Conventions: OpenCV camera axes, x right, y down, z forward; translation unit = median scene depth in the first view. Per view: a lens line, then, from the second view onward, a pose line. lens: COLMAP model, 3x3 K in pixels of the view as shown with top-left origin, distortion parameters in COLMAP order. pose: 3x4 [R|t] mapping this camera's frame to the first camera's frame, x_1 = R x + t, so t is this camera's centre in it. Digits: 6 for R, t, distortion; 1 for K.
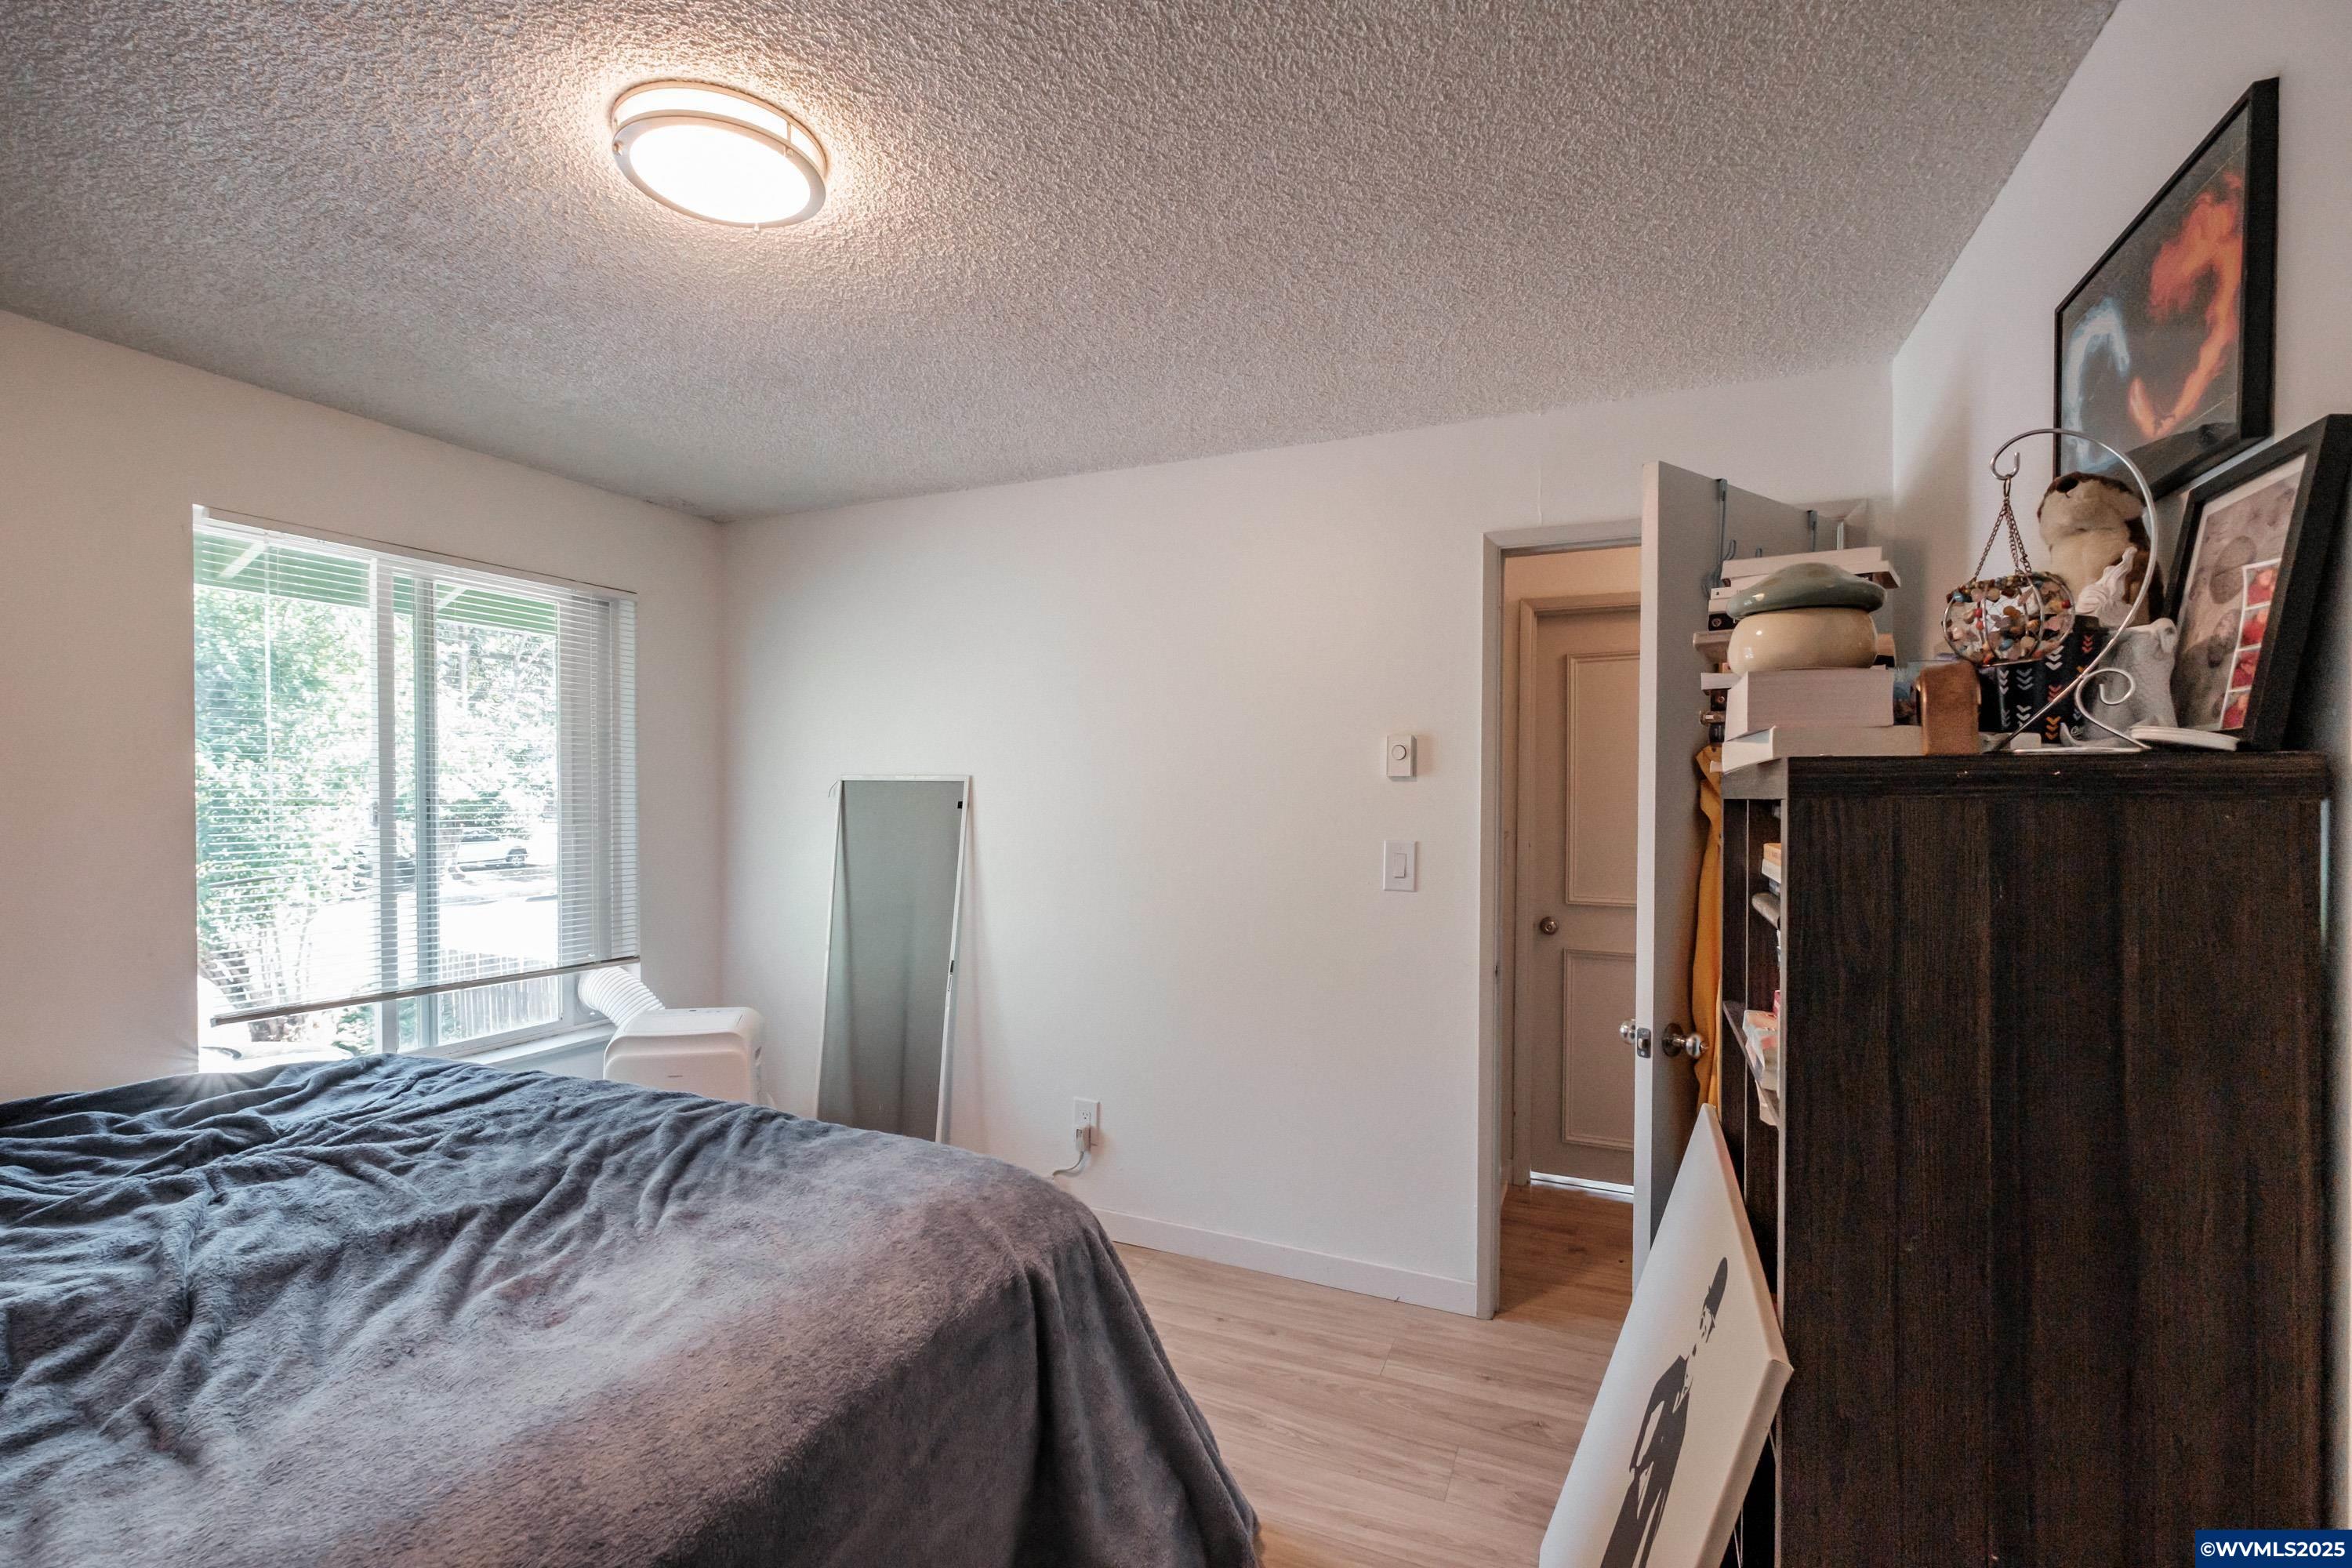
lens RADIAL K [[1020.6, 0, 1177.1], [0, 1020.6, 792.7], [0, 0, 1]] dist [-0.007924, 0.001227]
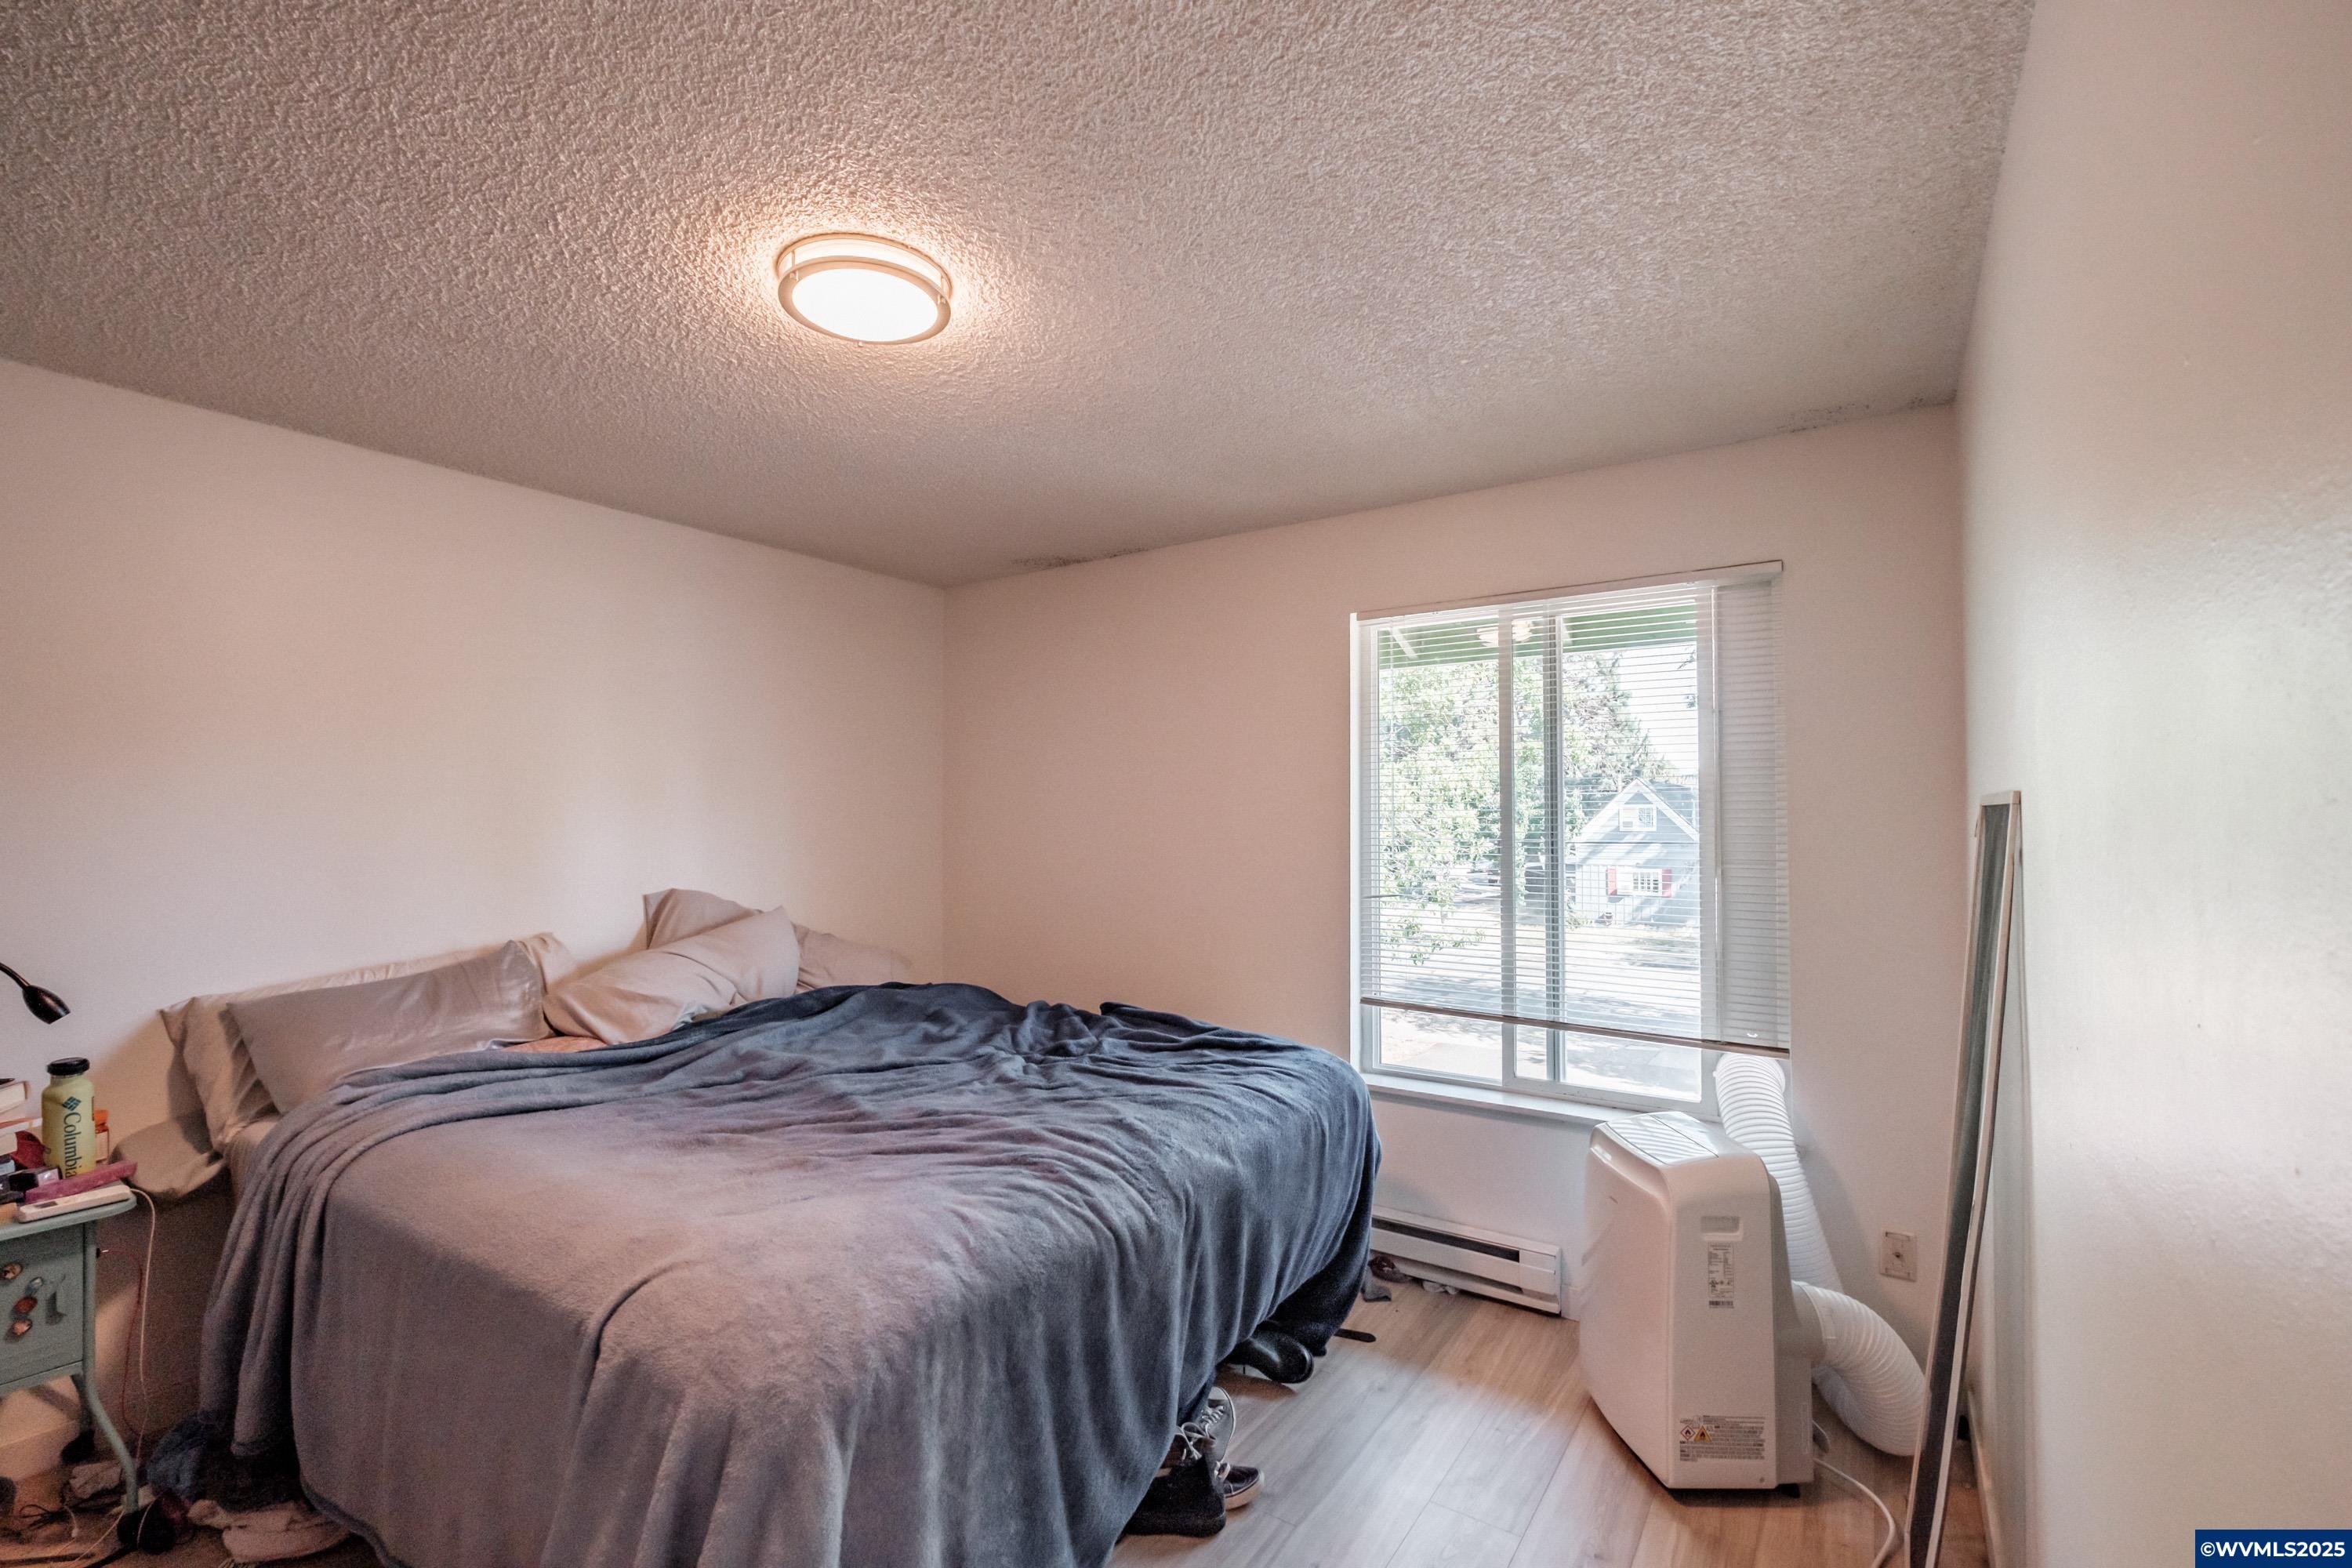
lens RADIAL K [[1020.6, 0, 1179.3], [0, 1020.6, 788.3], [0, 0, 1]] dist [-0.007924, 0.001227]
pose [[-0.186235, -0.038013, -0.981770, 0.331213], [-0.005577, 0.999276, -0.037633, 0.001316], [0.982489, -0.001534, -0.186312, 0.834019]]
